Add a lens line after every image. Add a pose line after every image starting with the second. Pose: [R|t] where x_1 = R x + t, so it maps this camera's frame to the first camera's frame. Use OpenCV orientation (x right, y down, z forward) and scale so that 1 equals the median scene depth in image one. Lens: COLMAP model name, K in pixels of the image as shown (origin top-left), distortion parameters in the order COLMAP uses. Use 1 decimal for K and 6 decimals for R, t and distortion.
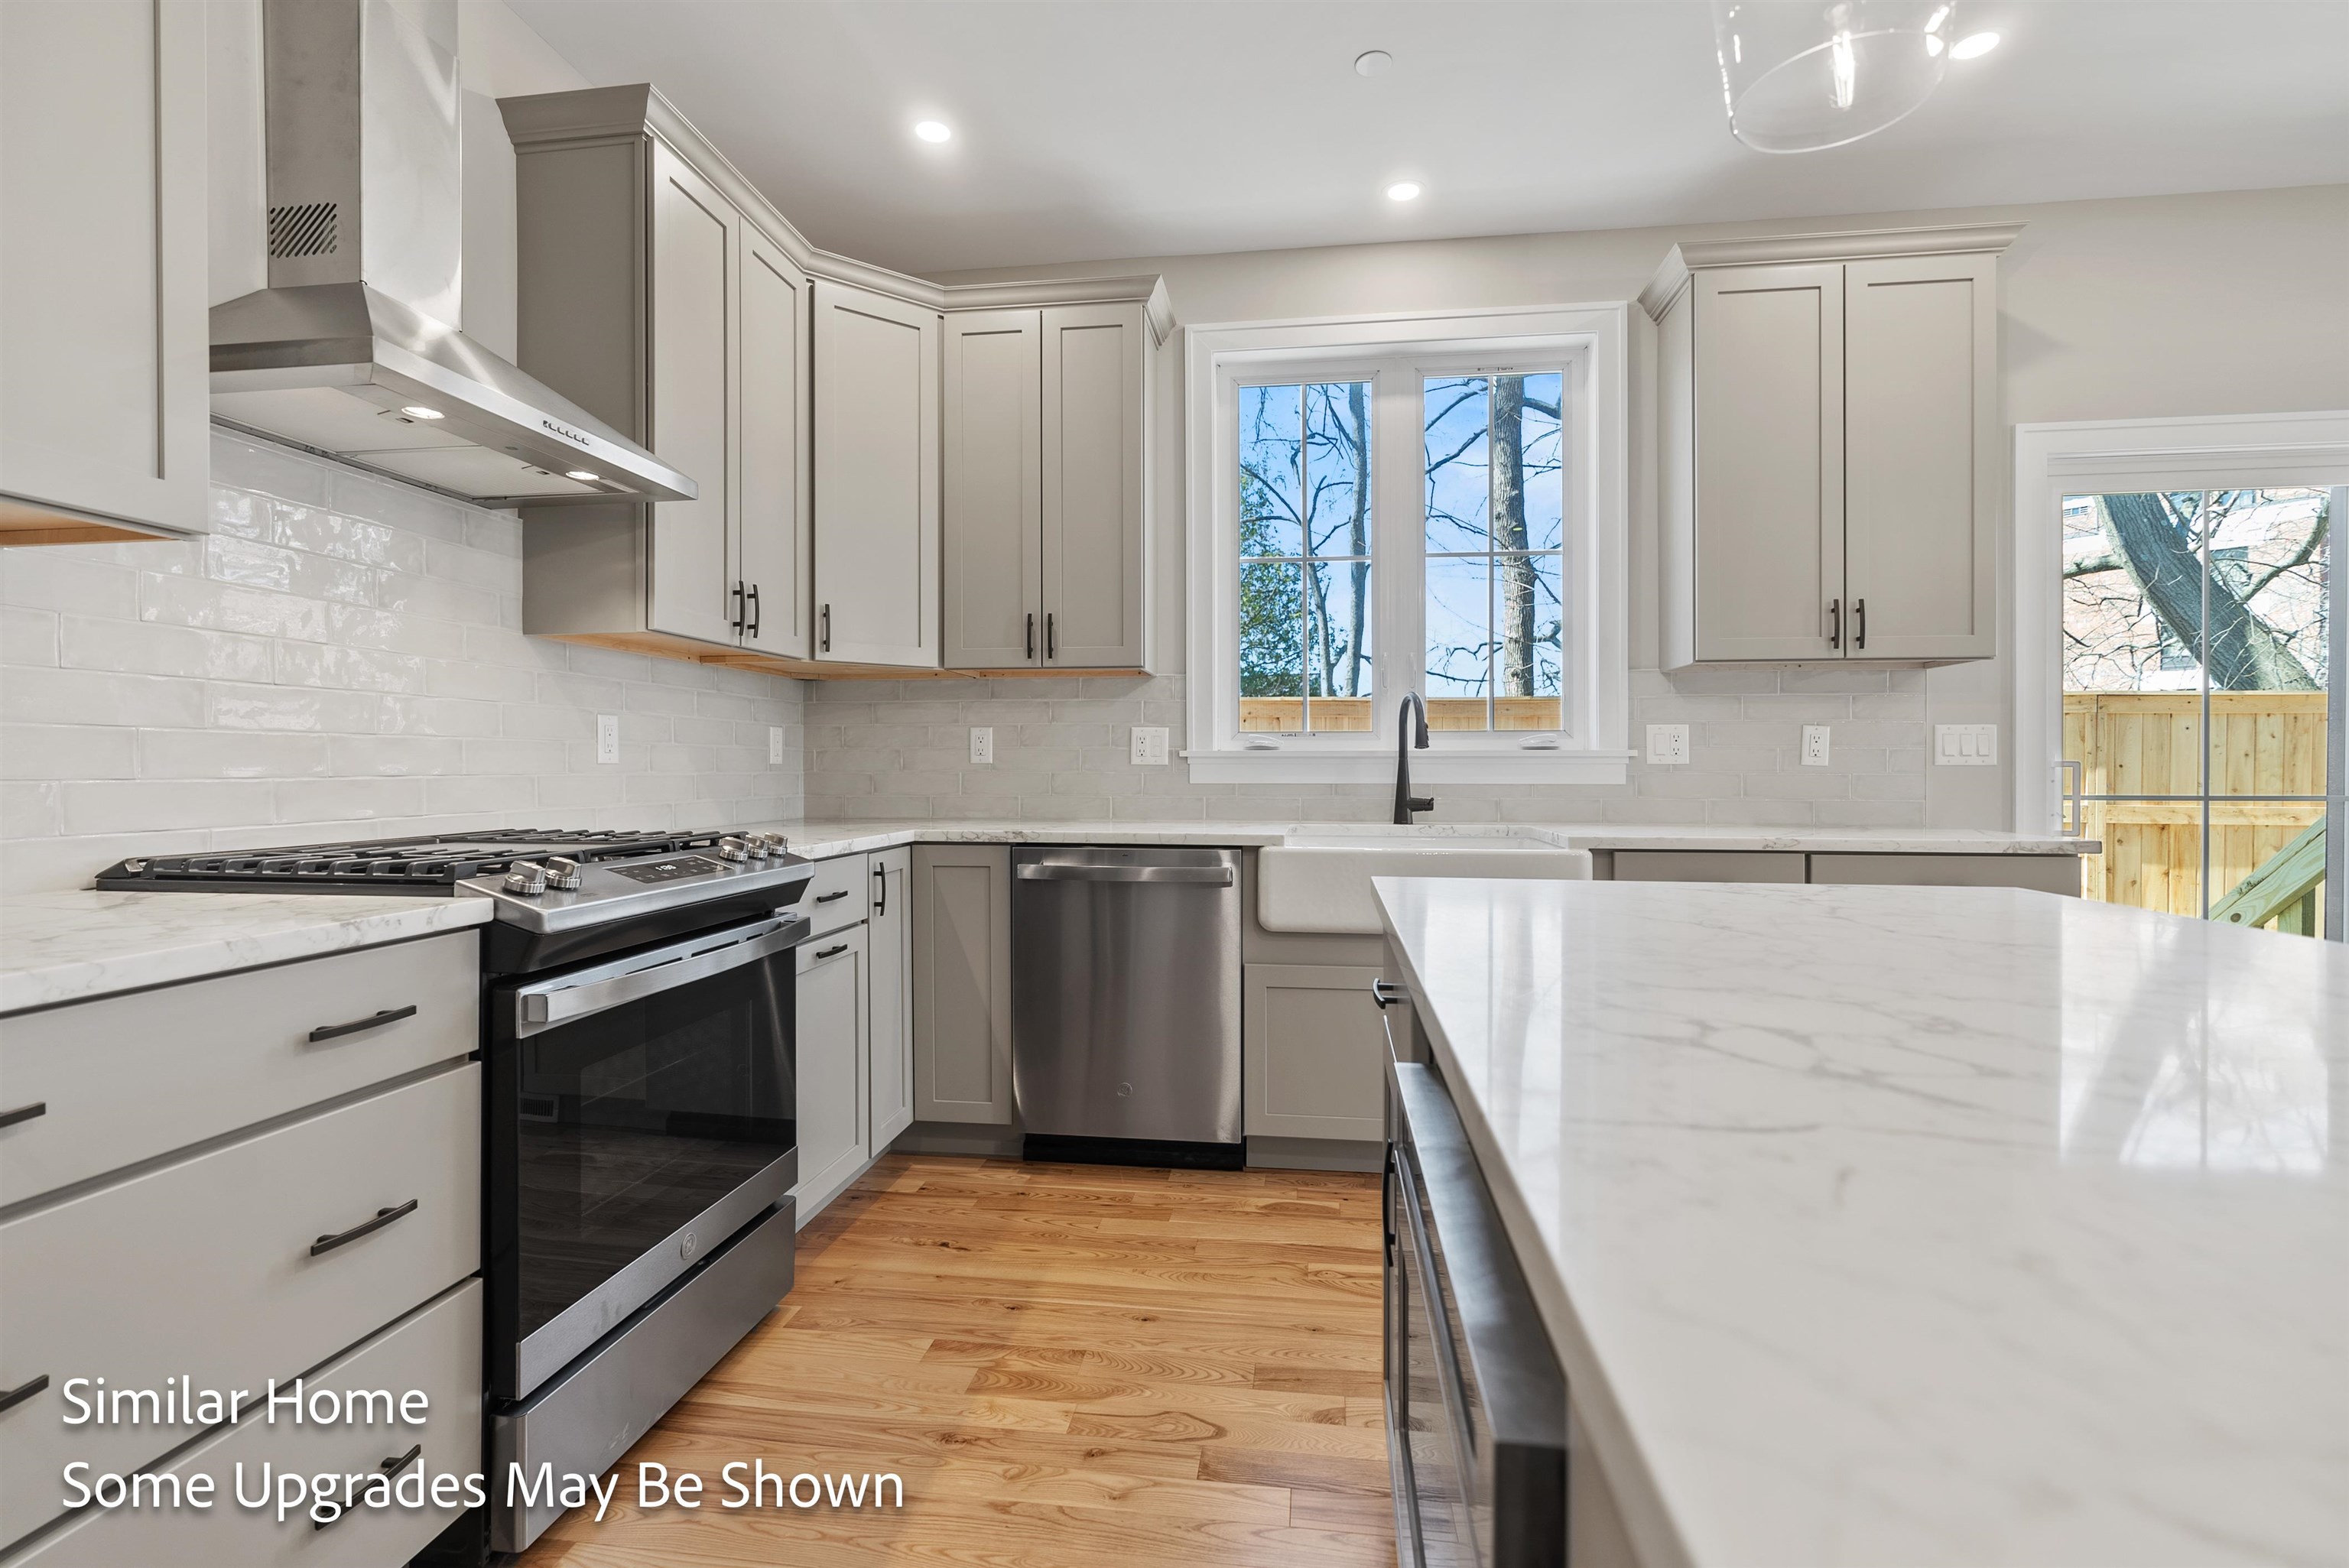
lens RADIAL K [[1068.8, 0, 1175.1], [0, 1068.8, 772.2], [0, 0, 1]] dist [-0.004326, -0.000815]
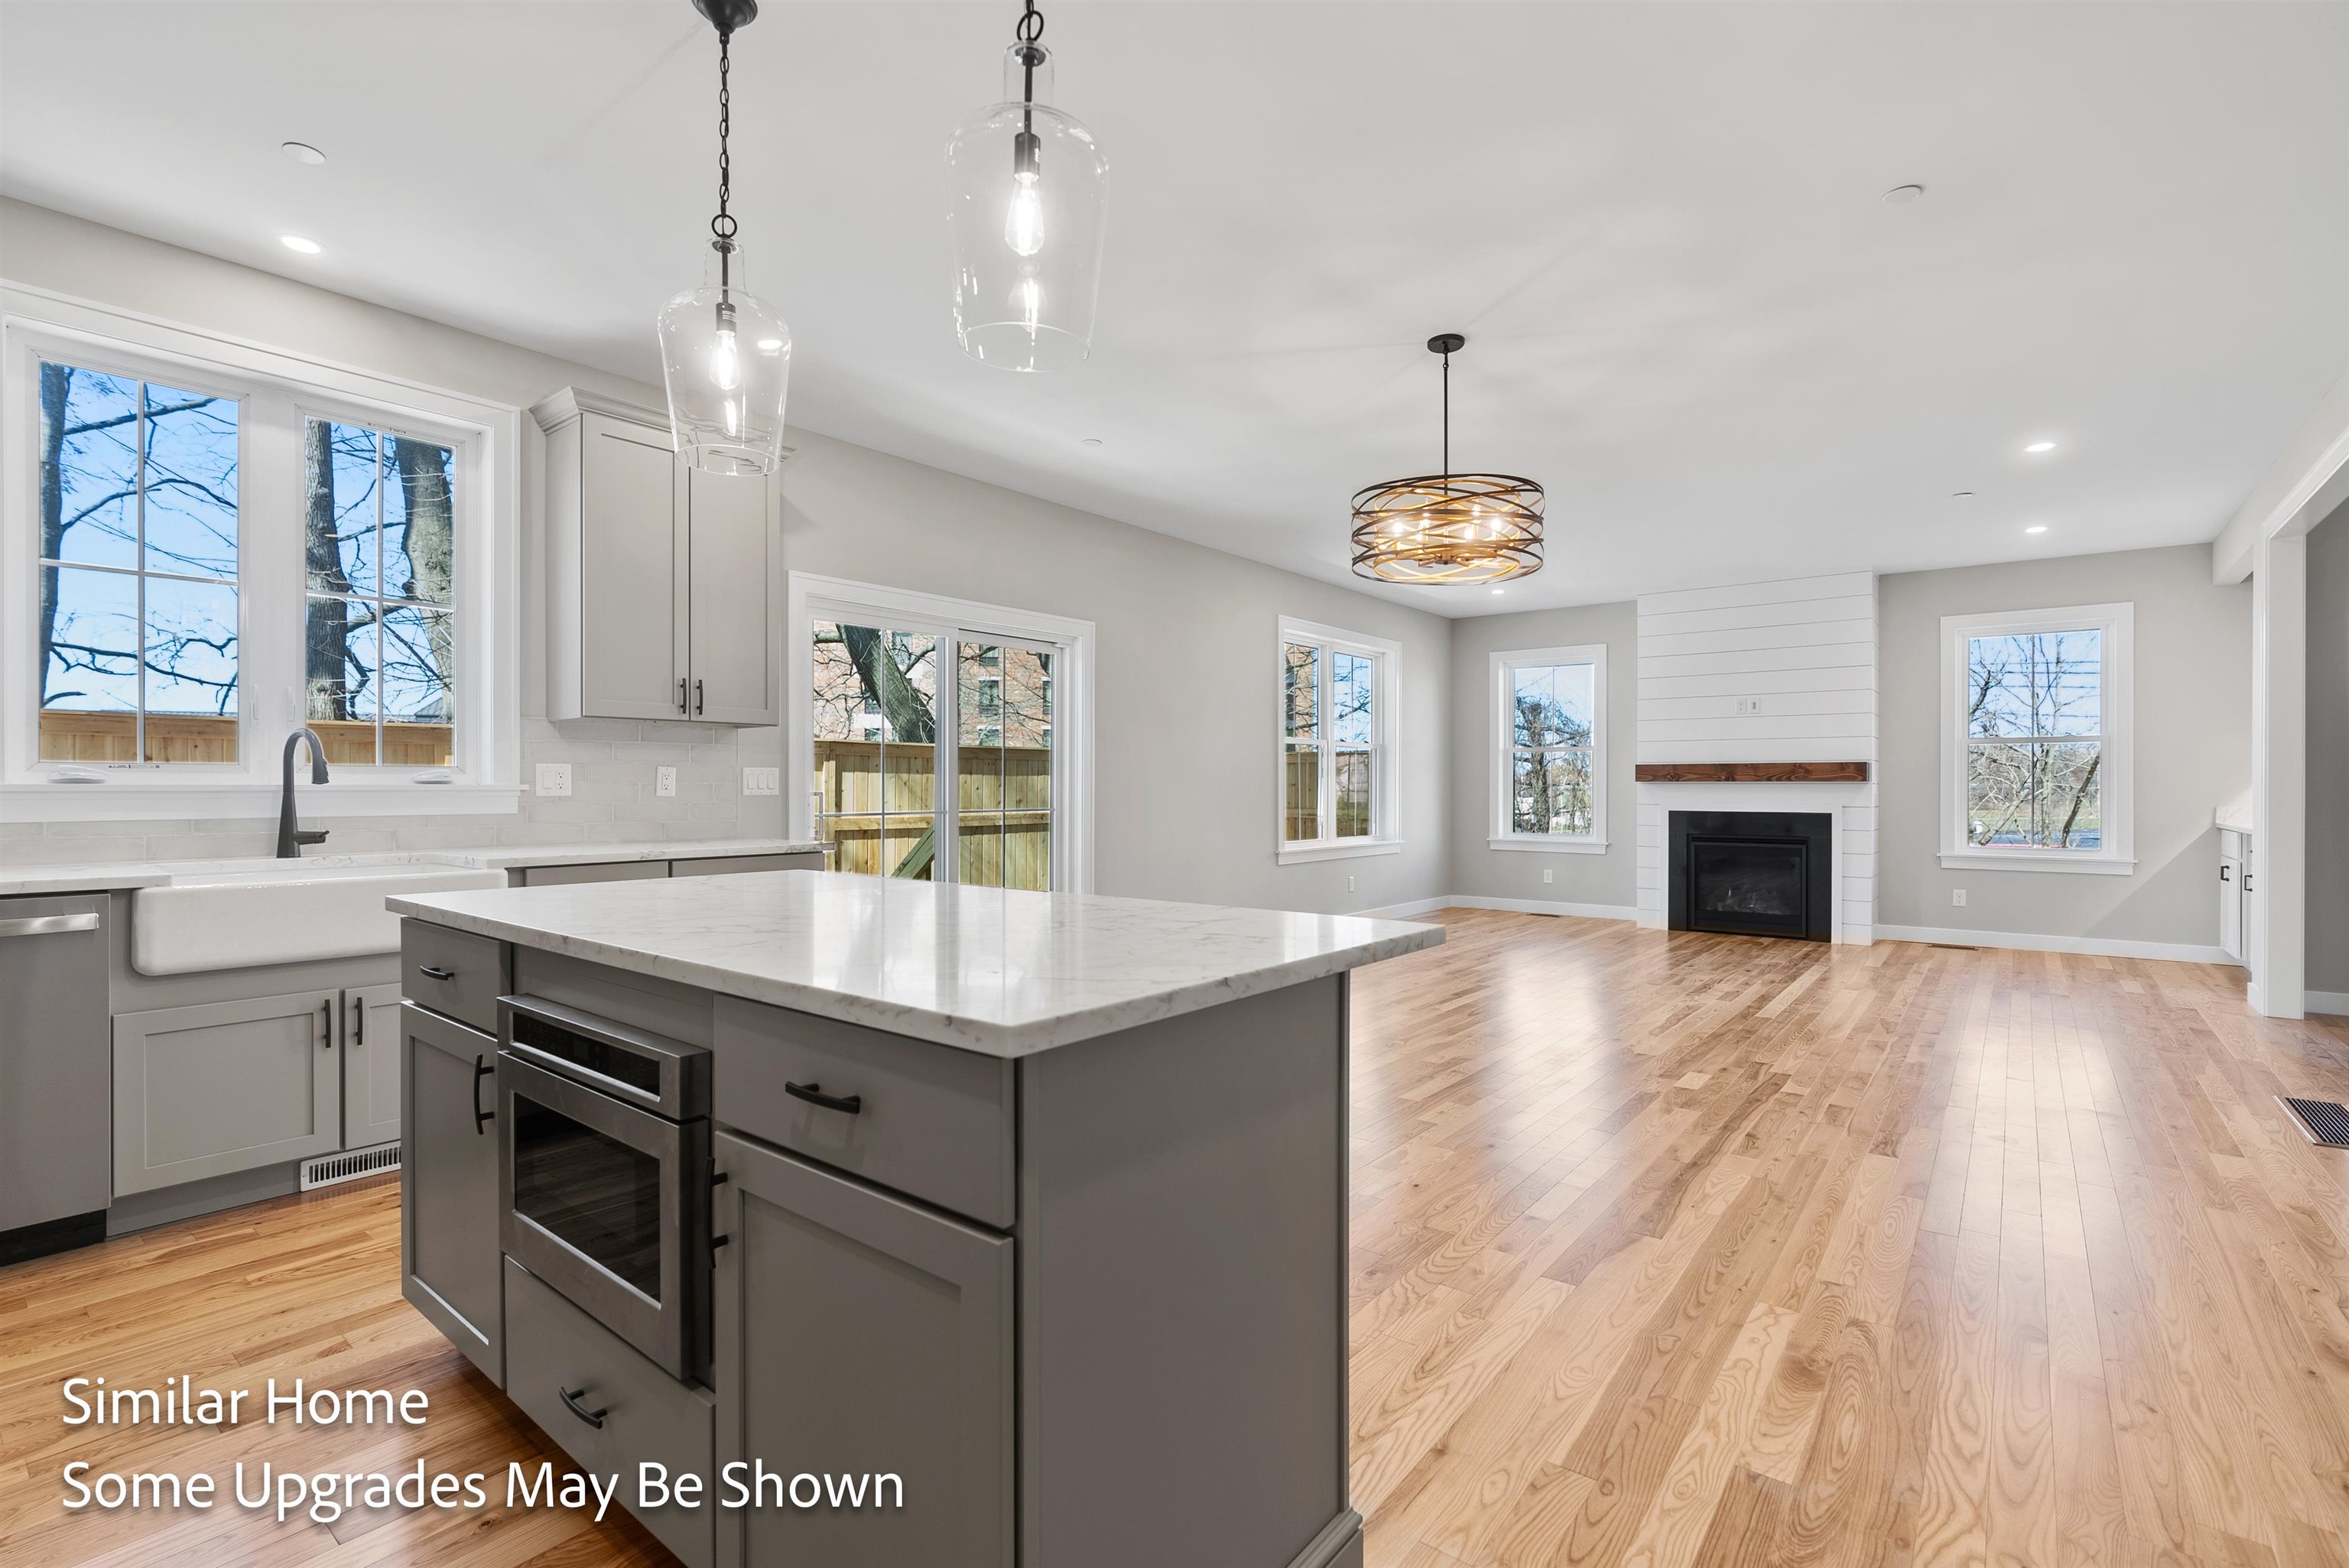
lens RADIAL K [[1068.8, 0, 1175.1], [0, 1068.8, 772.2], [0, 0, 1]] dist [-0.004326, -0.000815]
pose [[0.513559, 0.011038, 0.857983, -0.231531], [0.004699, 0.999866, -0.015676, -0.013021], [-0.858041, 0.012082, 0.513438, -0.249420]]
